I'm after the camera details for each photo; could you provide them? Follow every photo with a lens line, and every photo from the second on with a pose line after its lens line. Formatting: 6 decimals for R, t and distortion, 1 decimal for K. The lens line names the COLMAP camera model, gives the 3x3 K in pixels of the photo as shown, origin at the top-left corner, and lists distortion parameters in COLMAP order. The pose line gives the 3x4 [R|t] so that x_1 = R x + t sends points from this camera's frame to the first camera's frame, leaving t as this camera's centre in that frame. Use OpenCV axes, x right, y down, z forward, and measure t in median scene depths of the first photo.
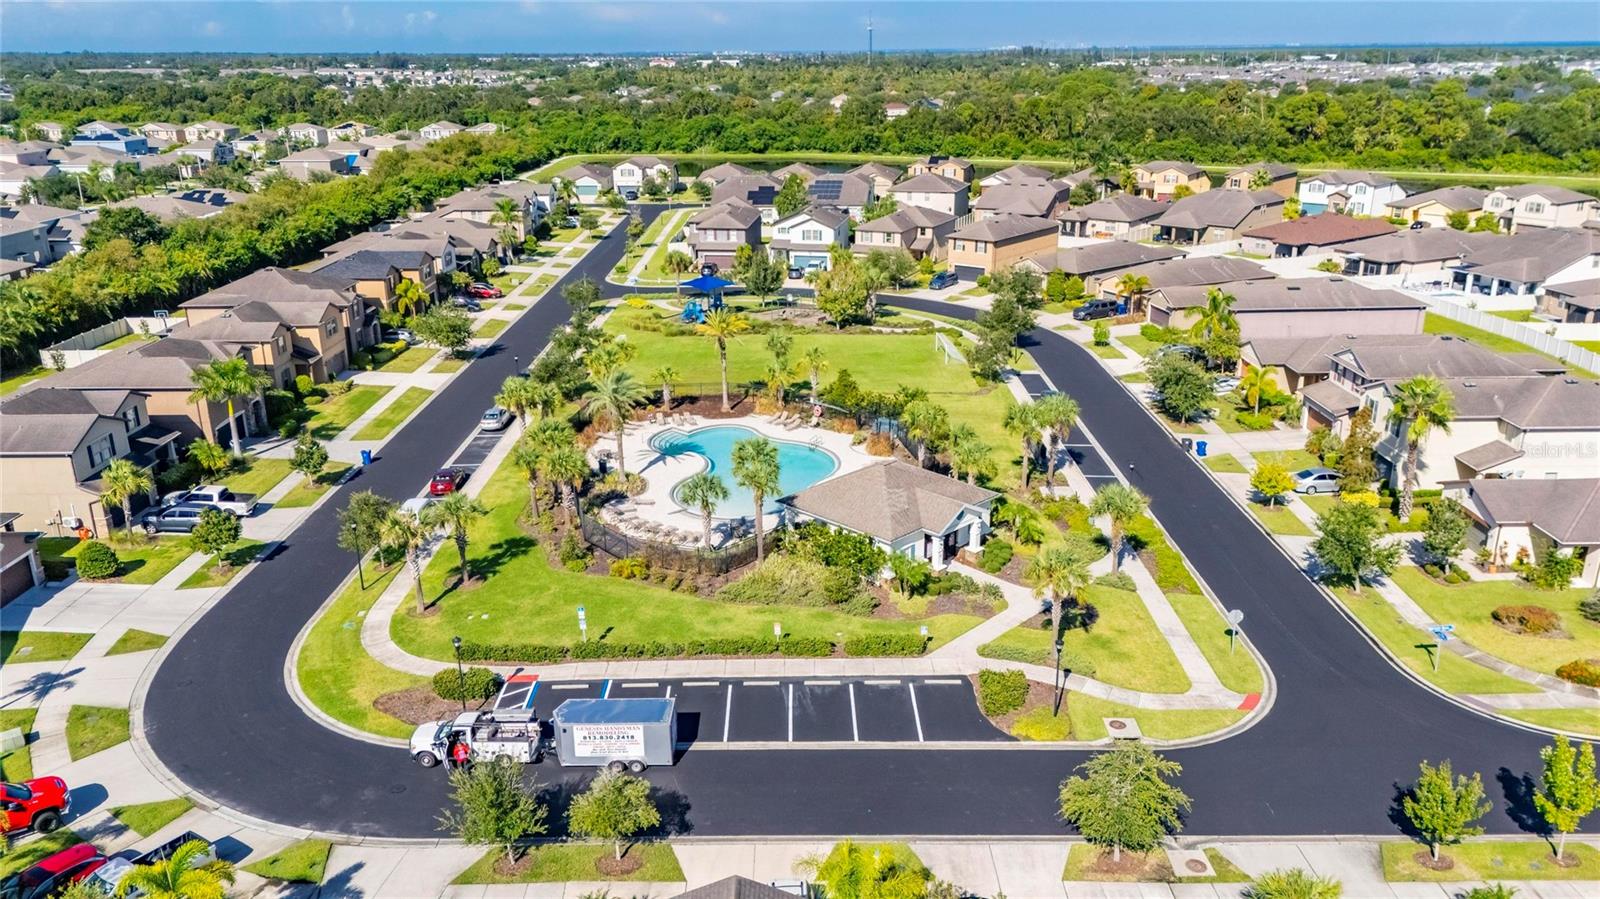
lens RADIAL K [[1174.1, 0, 800.0], [0, 1174.1, 449.5], [0, 0, 1]] dist [0.103367, -0.142097]
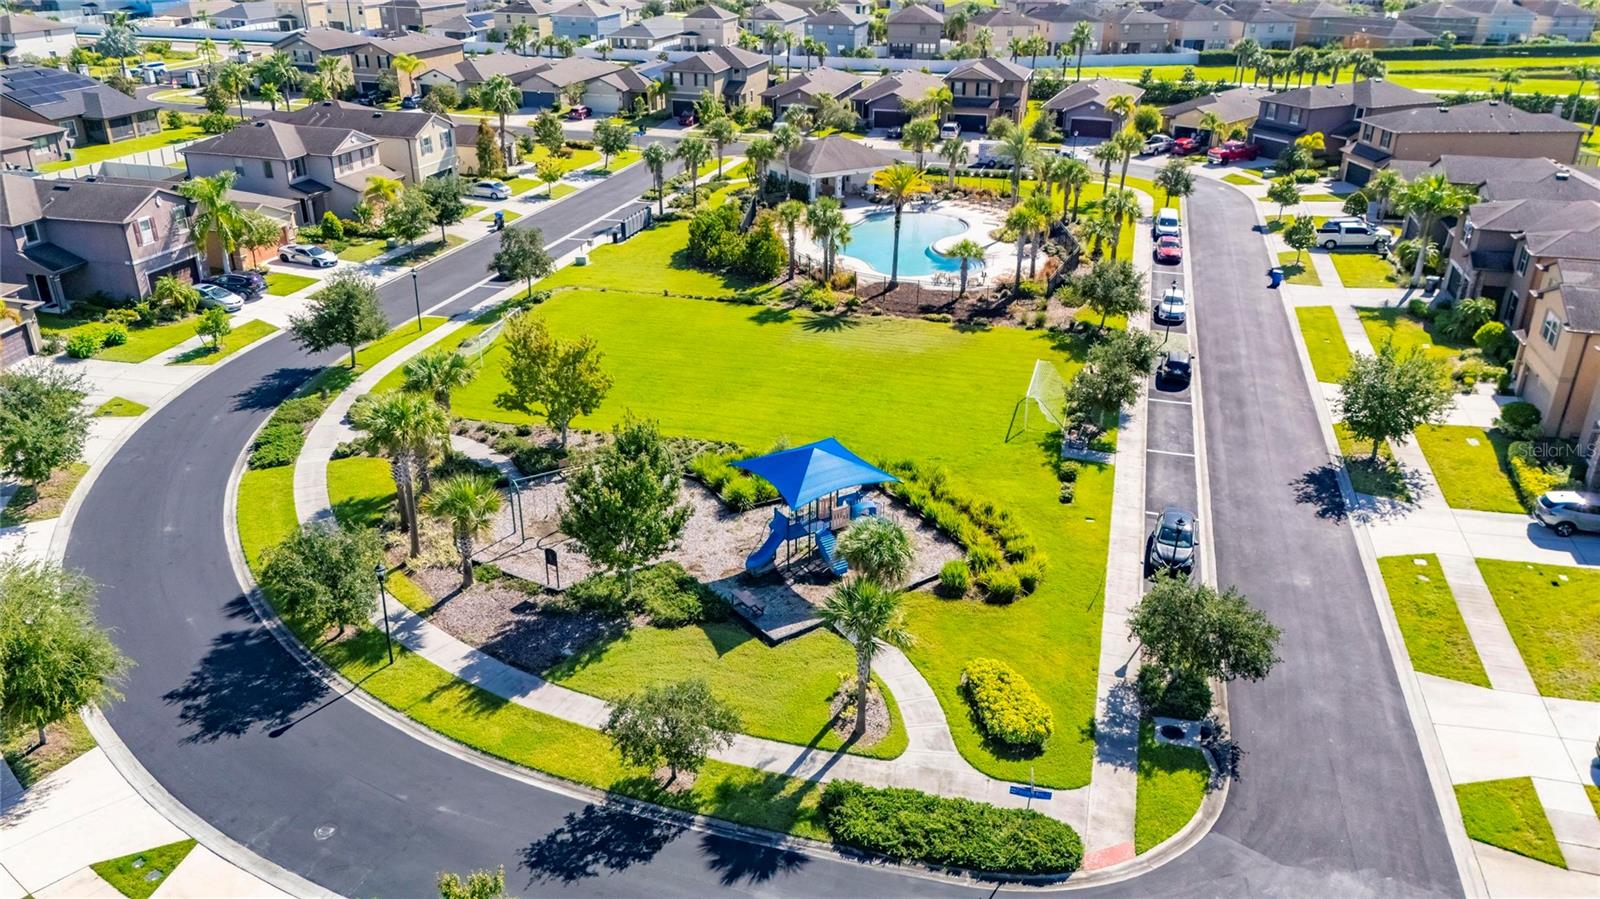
lens RADIAL K [[1173.0, 0, 800.0], [0, 1173.0, 449.5], [0, 0, 1]] dist [0.069712, -0.069039]
pose [[-0.963082, -0.112323, 0.244657, -0.205787], [0.086452, 0.731624, 0.676205, -0.495039], [-0.254950, 0.672391, -0.694903, 1.593345]]
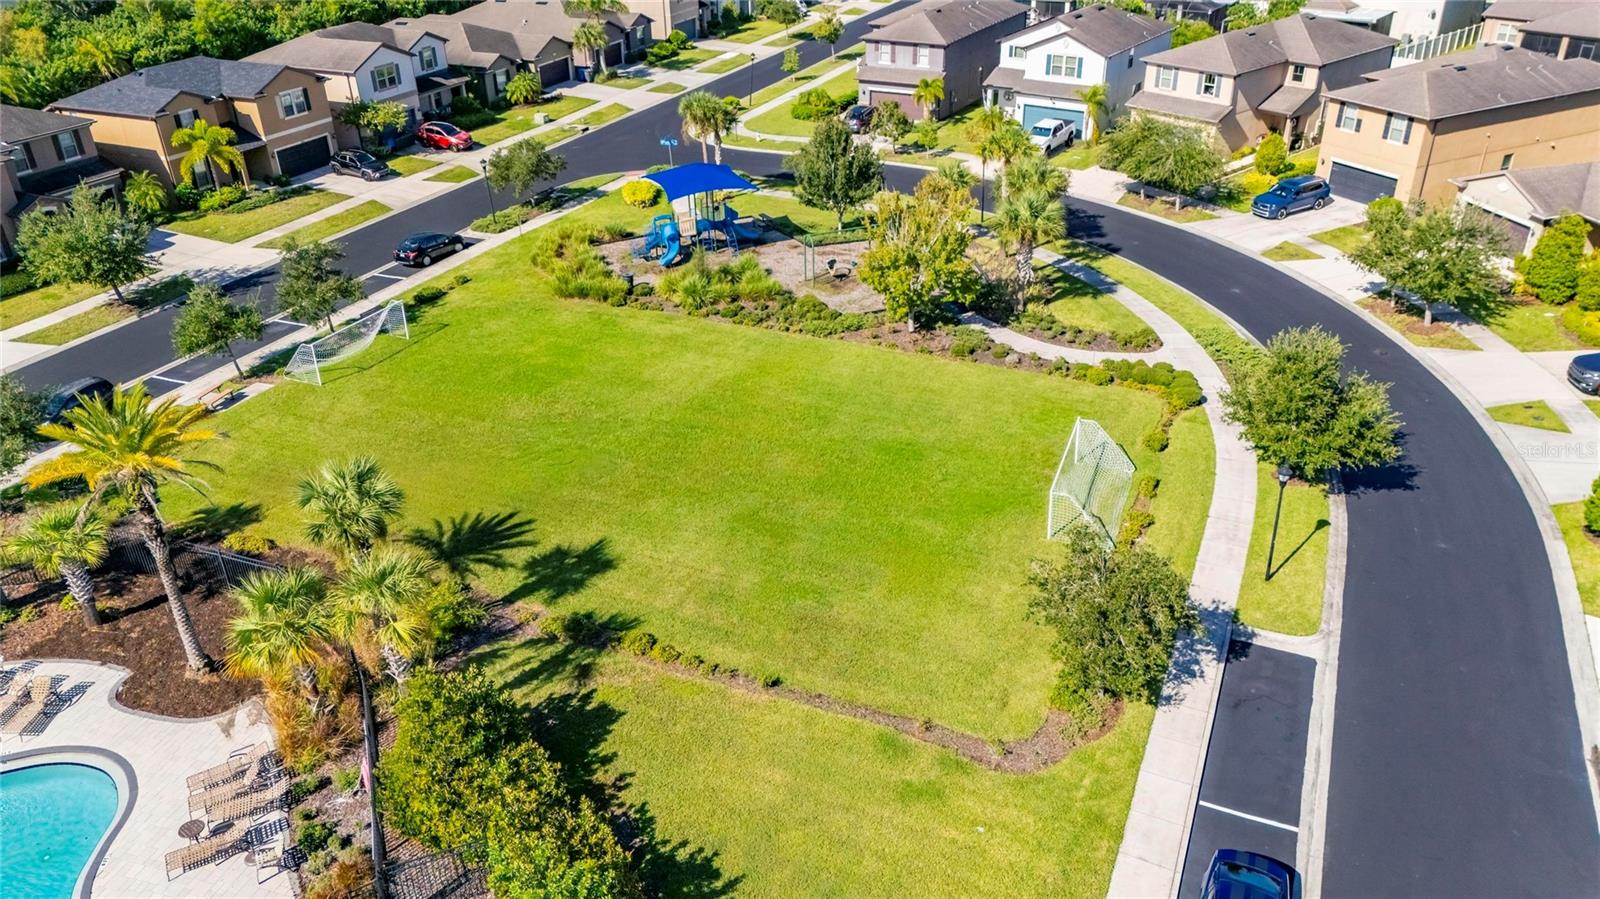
lens RADIAL K [[1173.0, 0, 800.0], [0, 1173.0, 449.5], [0, 0, 1]] dist [0.069712, -0.069039]
pose [[0.911308, 0.188180, -0.366206, 0.196896], [-0.118067, 0.971526, 0.205422, -0.176019], [0.394434, -0.143966, 0.907577, 0.725862]]
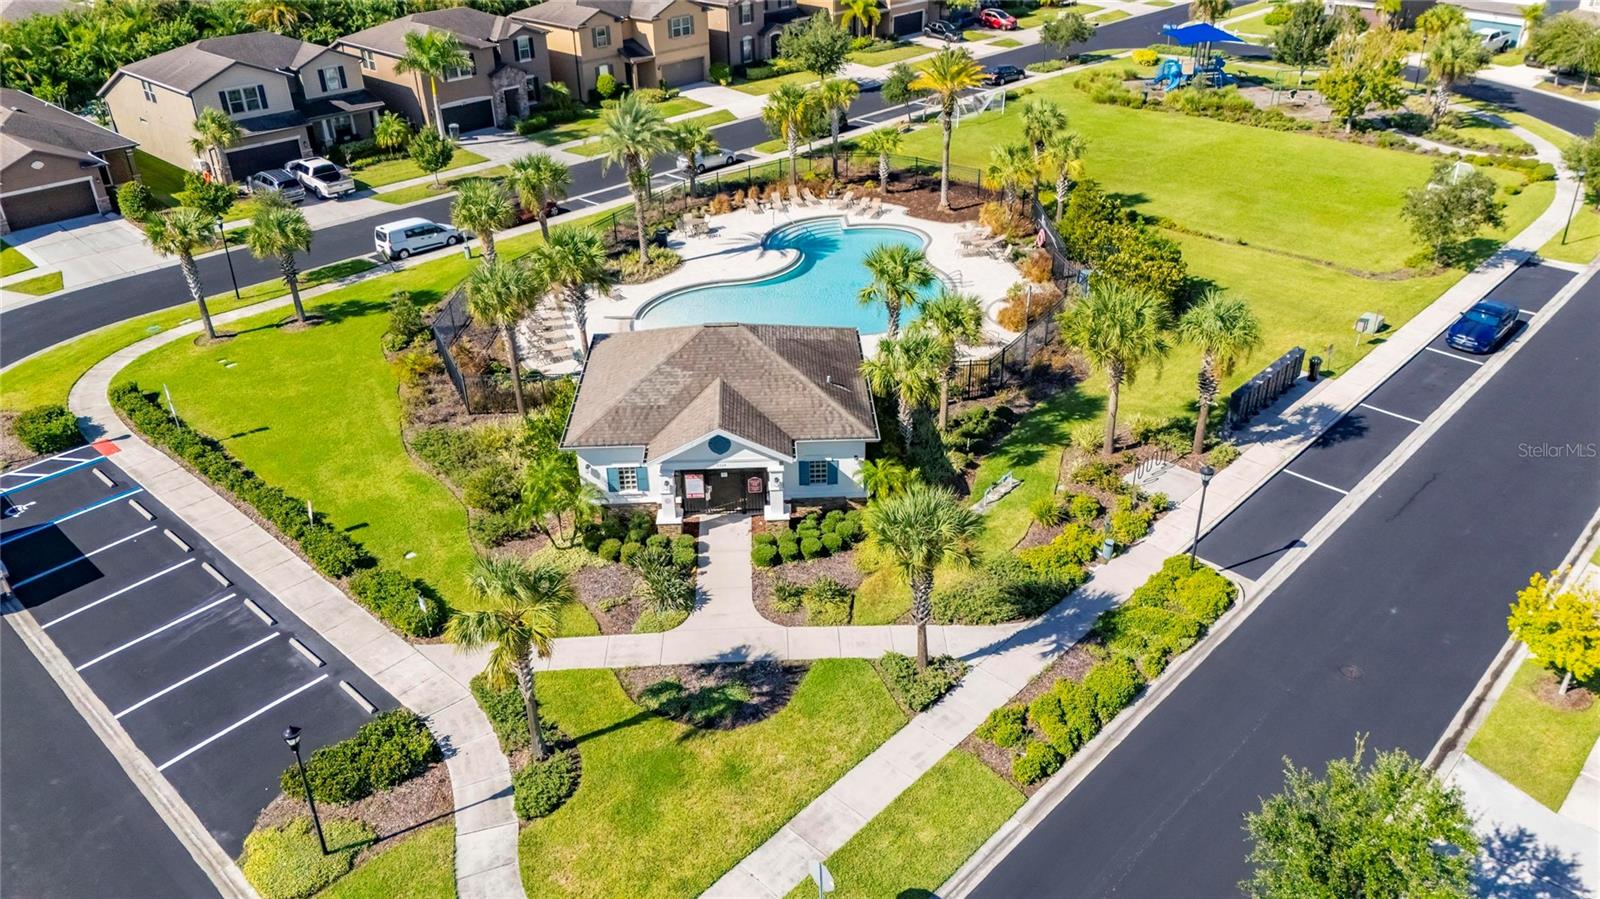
lens RADIAL K [[1173.0, 0, 800.0], [0, 1173.0, 449.5], [0, 0, 1]] dist [0.069712, -0.069039]
pose [[0.721723, 0.333542, -0.606519, 0.322724], [-0.209562, 0.940410, 0.267791, -0.064034], [0.659696, -0.066168, 0.748614, 0.397783]]
